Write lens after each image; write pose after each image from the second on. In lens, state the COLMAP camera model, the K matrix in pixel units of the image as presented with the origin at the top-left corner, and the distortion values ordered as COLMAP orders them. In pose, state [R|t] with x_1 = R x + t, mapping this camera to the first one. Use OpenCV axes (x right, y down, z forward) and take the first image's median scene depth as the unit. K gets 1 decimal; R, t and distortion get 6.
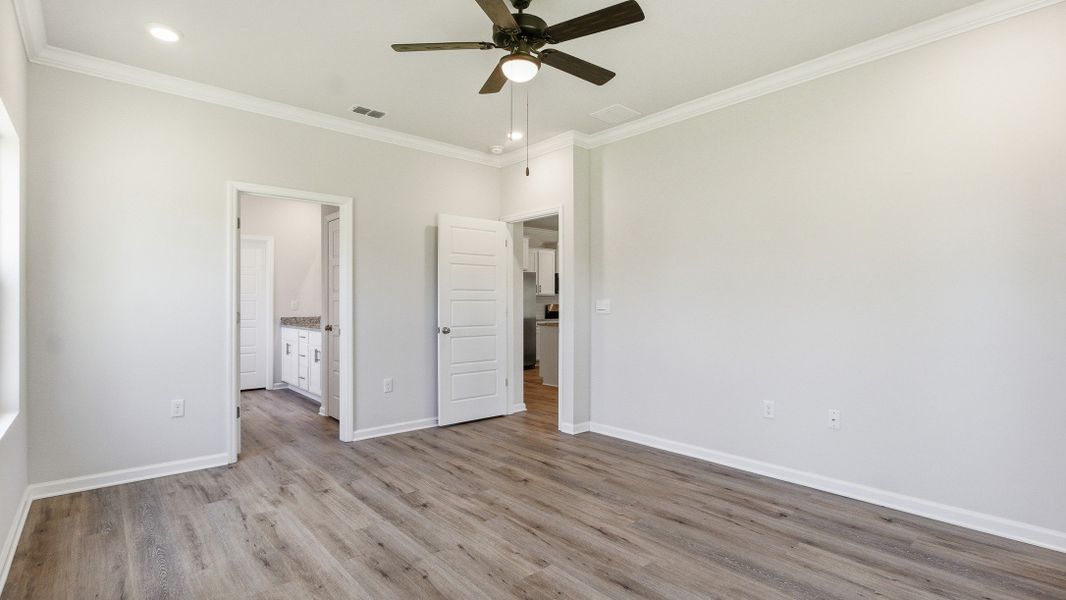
lens RADIAL K [[515.4, 0, 528.6], [0, 515.4, 302.7], [0, 0, 1]] dist [-0.016859, 0.000313]
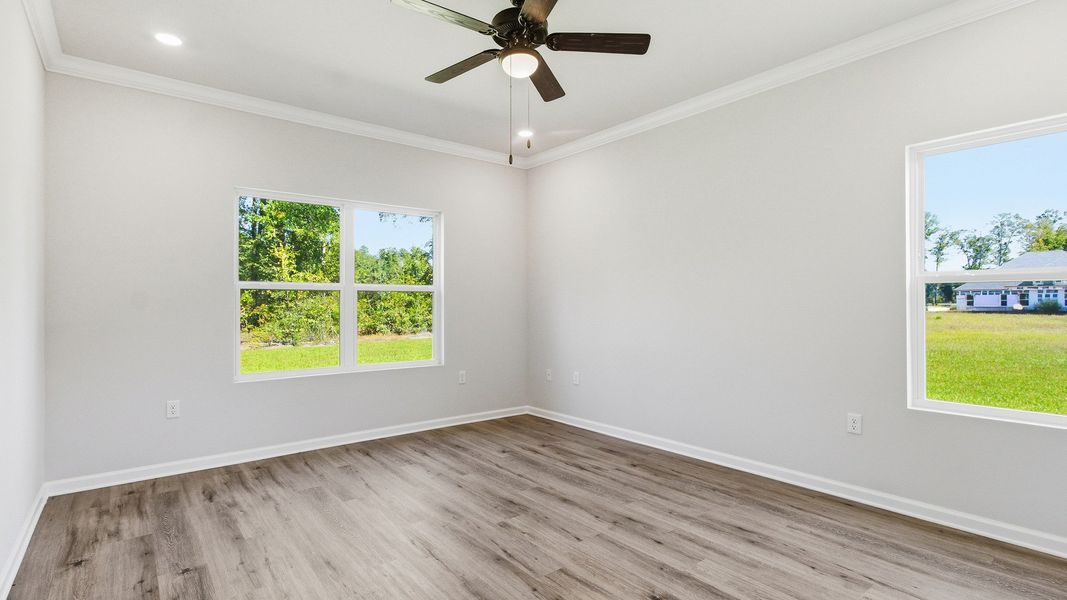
lens RADIAL K [[515.9, 0, 529.1], [0, 515.9, 302.7], [0, 0, 1]] dist [-0.016859, 0.000313]
pose [[-0.999222, 0.000284, 0.039441, -0.072368], [0.000087, 0.999988, -0.004986, 0.005212], [-0.039442, -0.004978, -0.999209, 1.993690]]
